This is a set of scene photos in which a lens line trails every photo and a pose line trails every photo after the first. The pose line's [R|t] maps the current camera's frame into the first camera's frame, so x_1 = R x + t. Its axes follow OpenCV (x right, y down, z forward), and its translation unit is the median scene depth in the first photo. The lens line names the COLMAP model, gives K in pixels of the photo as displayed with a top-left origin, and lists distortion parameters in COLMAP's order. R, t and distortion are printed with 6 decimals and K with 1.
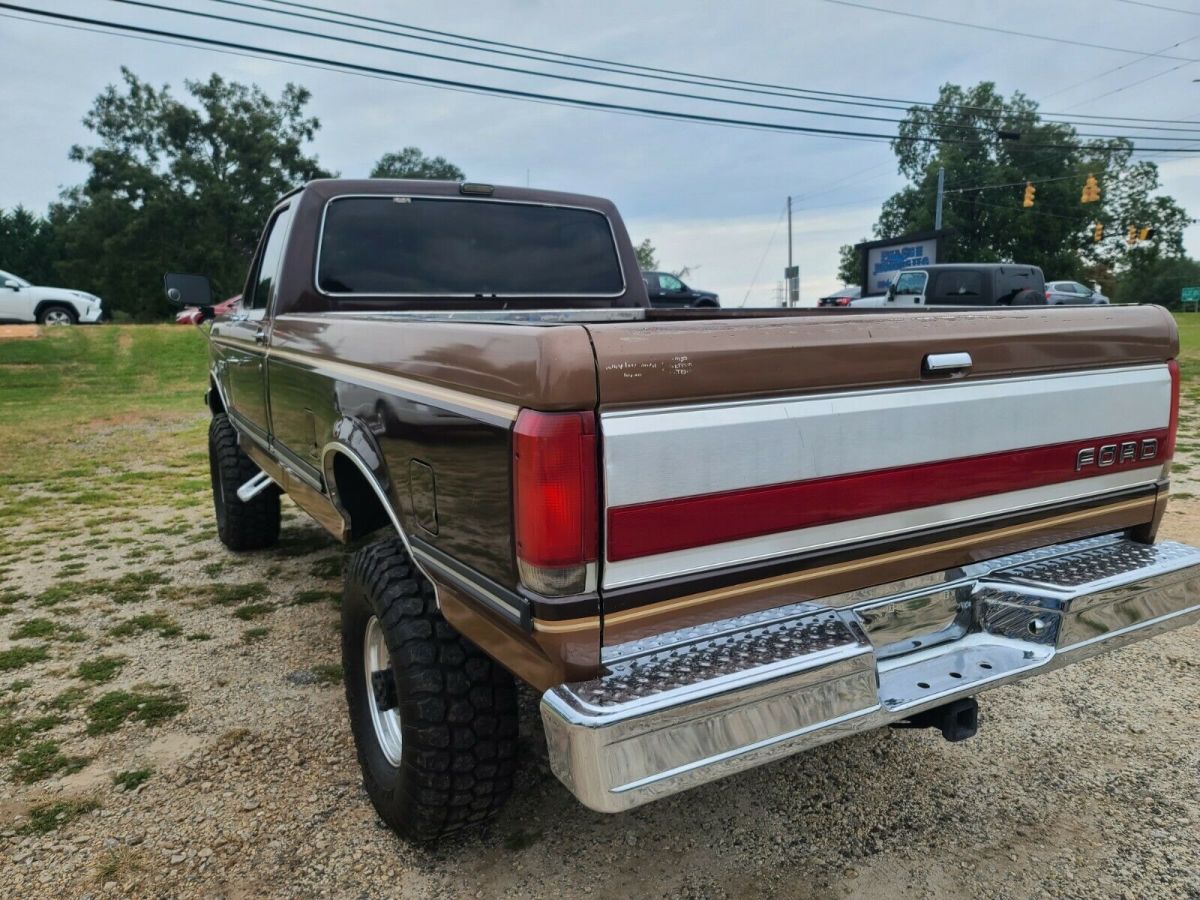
lens RADIAL K [[889.1, 0, 608.3], [0, 889.1, 450.6], [0, 0, 1]] dist [0.088776, -0.086793]
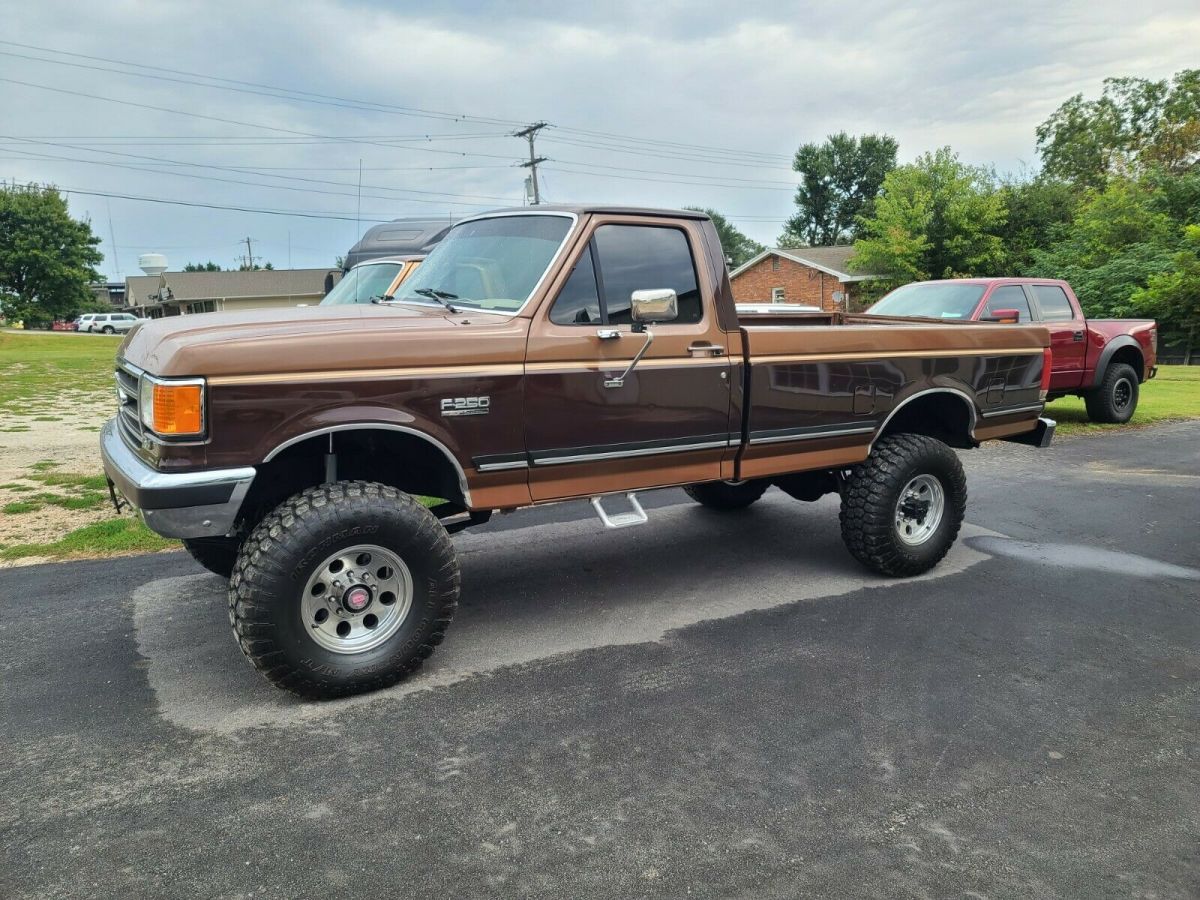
lens RADIAL K [[931.9, 0, 601.4], [0, 931.9, 474.5], [0, 0, 1]] dist [0.075653, -0.107453]
pose [[-0.083534, -0.165355, 0.982690, -0.122782], [0.156426, 0.971735, 0.176809, -0.016144], [-0.984151, 0.168487, -0.055307, 0.098123]]
